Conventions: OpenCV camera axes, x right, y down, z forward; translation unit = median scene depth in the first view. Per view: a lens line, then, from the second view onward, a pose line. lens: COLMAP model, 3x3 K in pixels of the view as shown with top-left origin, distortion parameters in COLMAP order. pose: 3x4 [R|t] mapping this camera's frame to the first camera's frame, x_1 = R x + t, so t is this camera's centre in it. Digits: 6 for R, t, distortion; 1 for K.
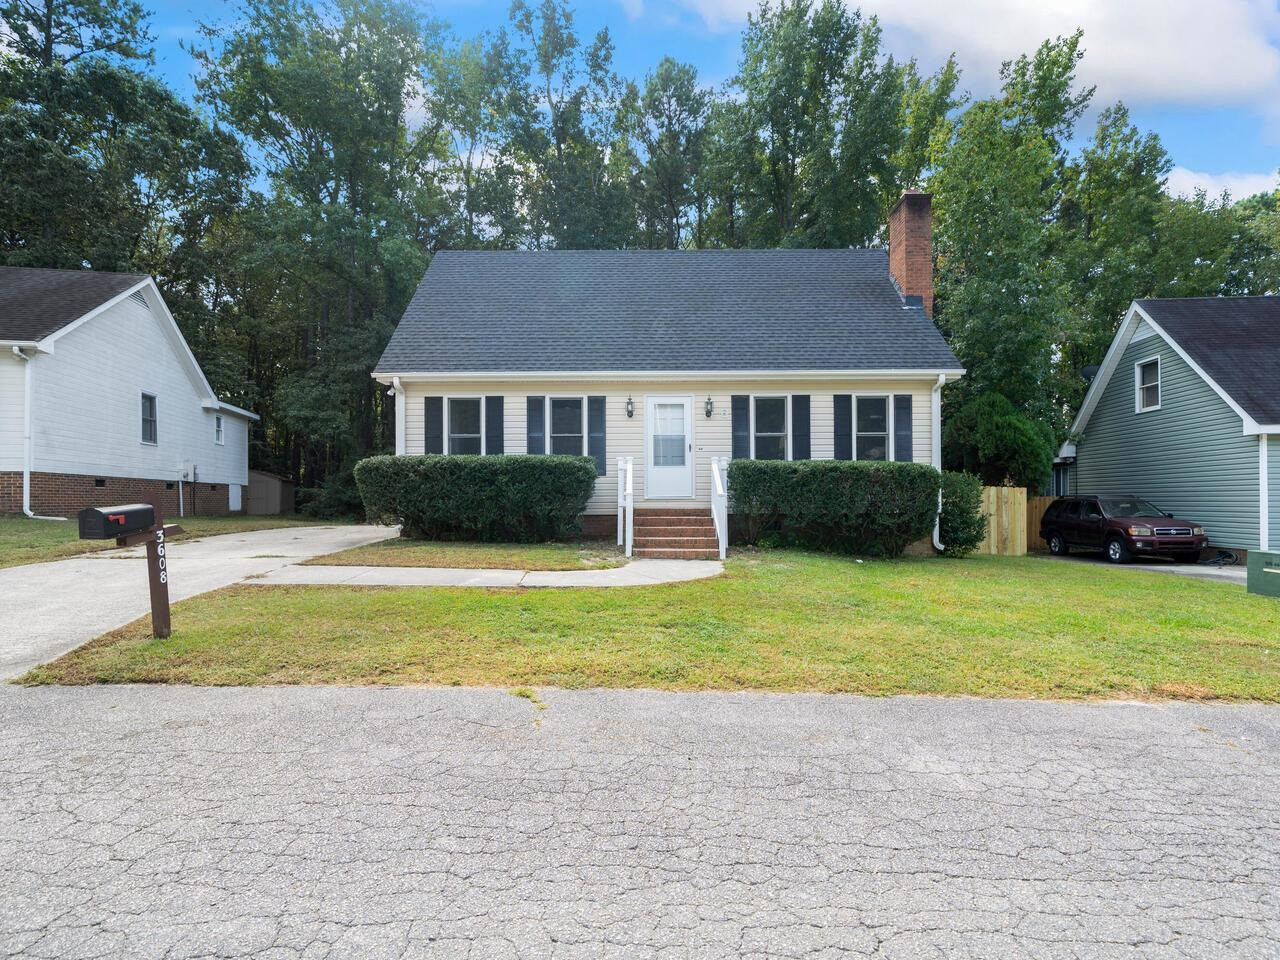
lens RADIAL K [[799.1, 0, 646.2], [0, 799.1, 484.7], [0, 0, 1]] dist [-0.002206, -0.000431]
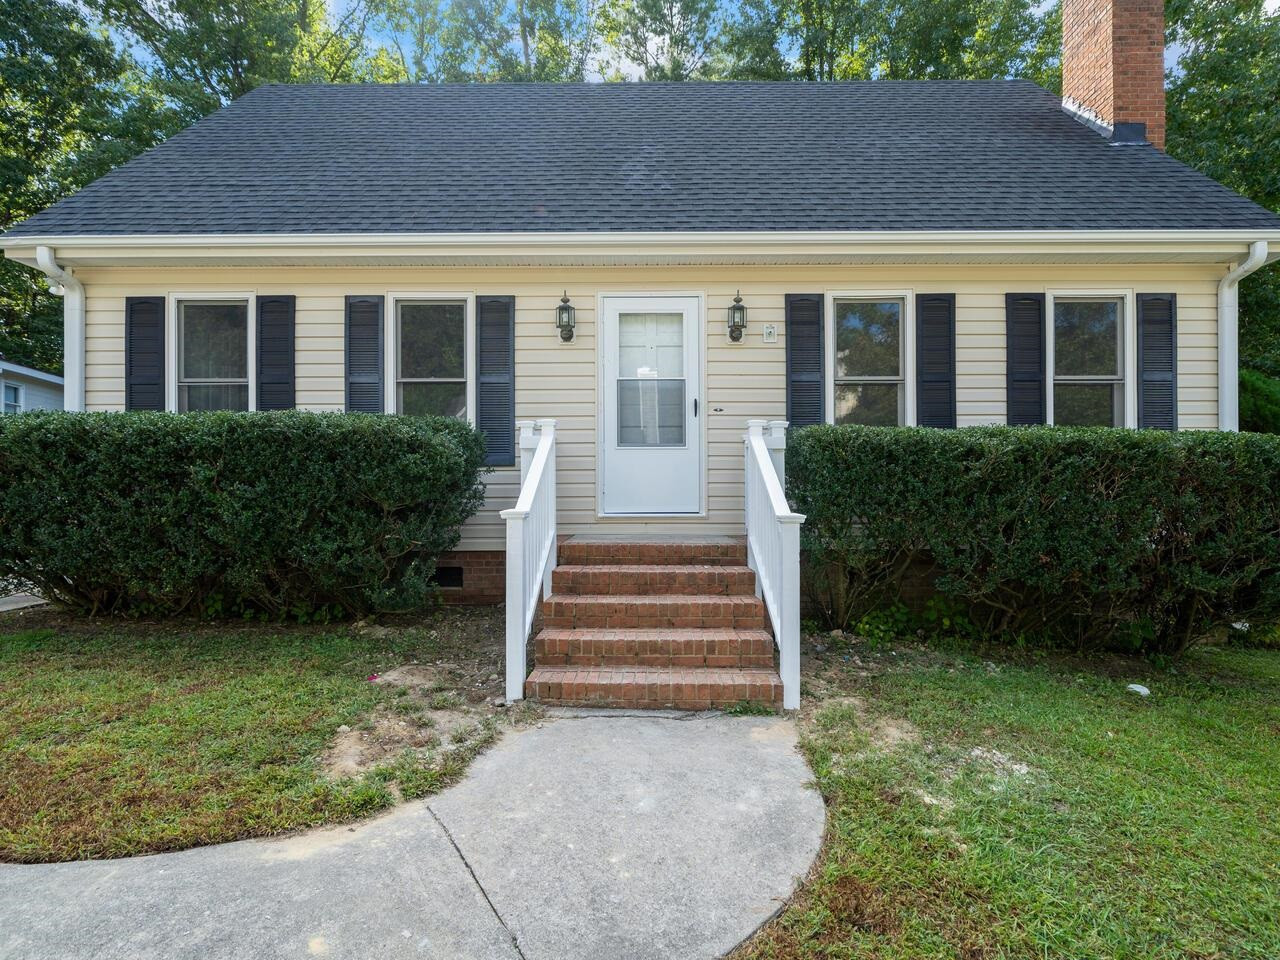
lens RADIAL K [[657.7, 0, 660.4], [0, 657.7, 482.7], [0, 0, 1]] dist [-0.002387, 0.000130]
pose [[0.999996, 0.002469, 0.001196, 0.033941], [-0.002466, 0.999993, -0.002715, -0.001375], [-0.001203, 0.002712, 0.999996, 0.618363]]
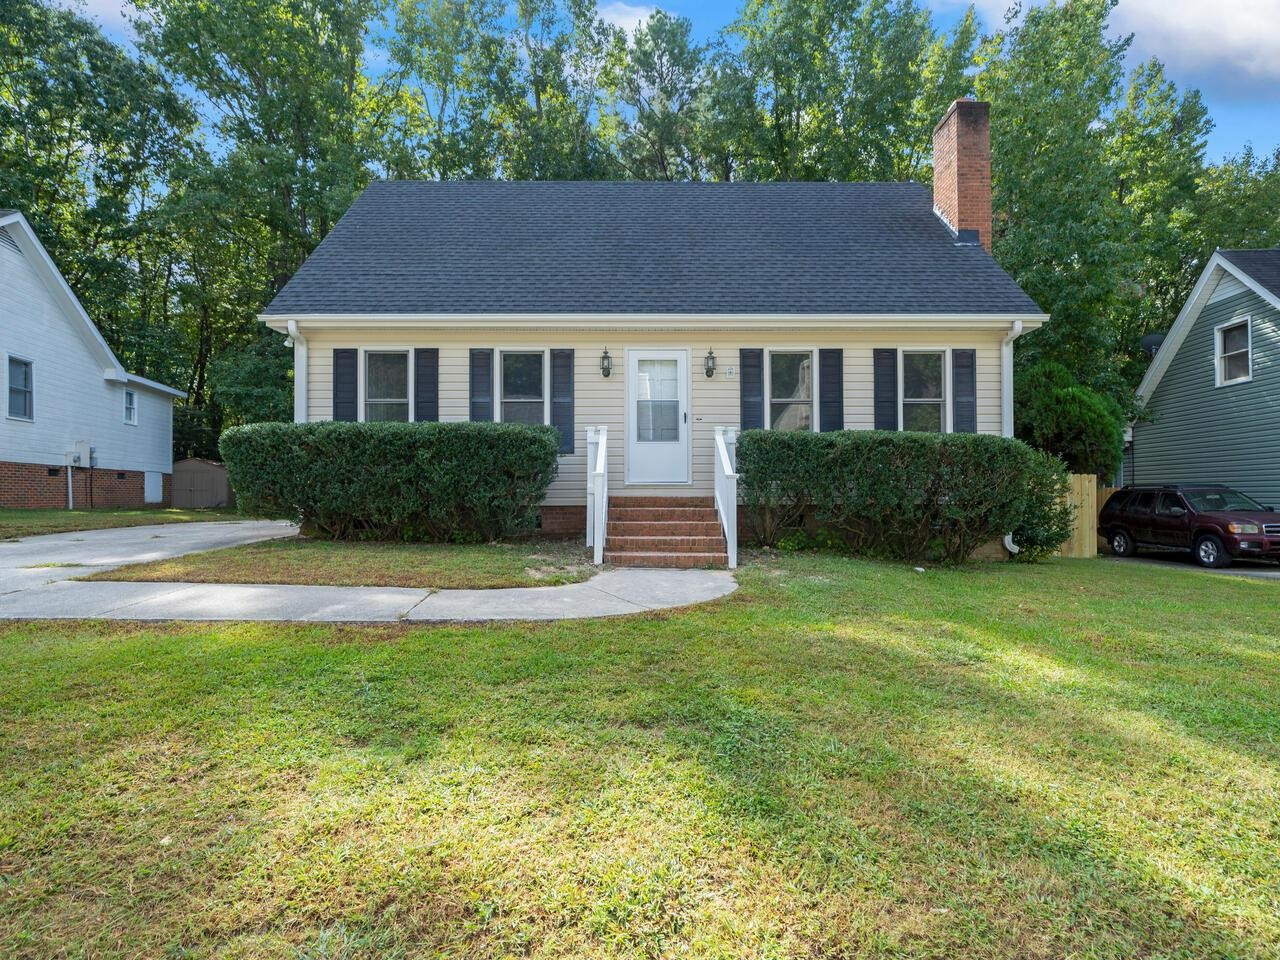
lens RADIAL K [[726.1, 0, 654.6], [0, 726.1, 476.6], [0, 0, 1]] dist [-0.000525, 0.000254]
pose [[0.999831, 0.002395, 0.018232, 0.013331], [-0.002202, 0.999942, -0.010560, 0.017156], [-0.018256, 0.010518, 0.999778, 0.311867]]
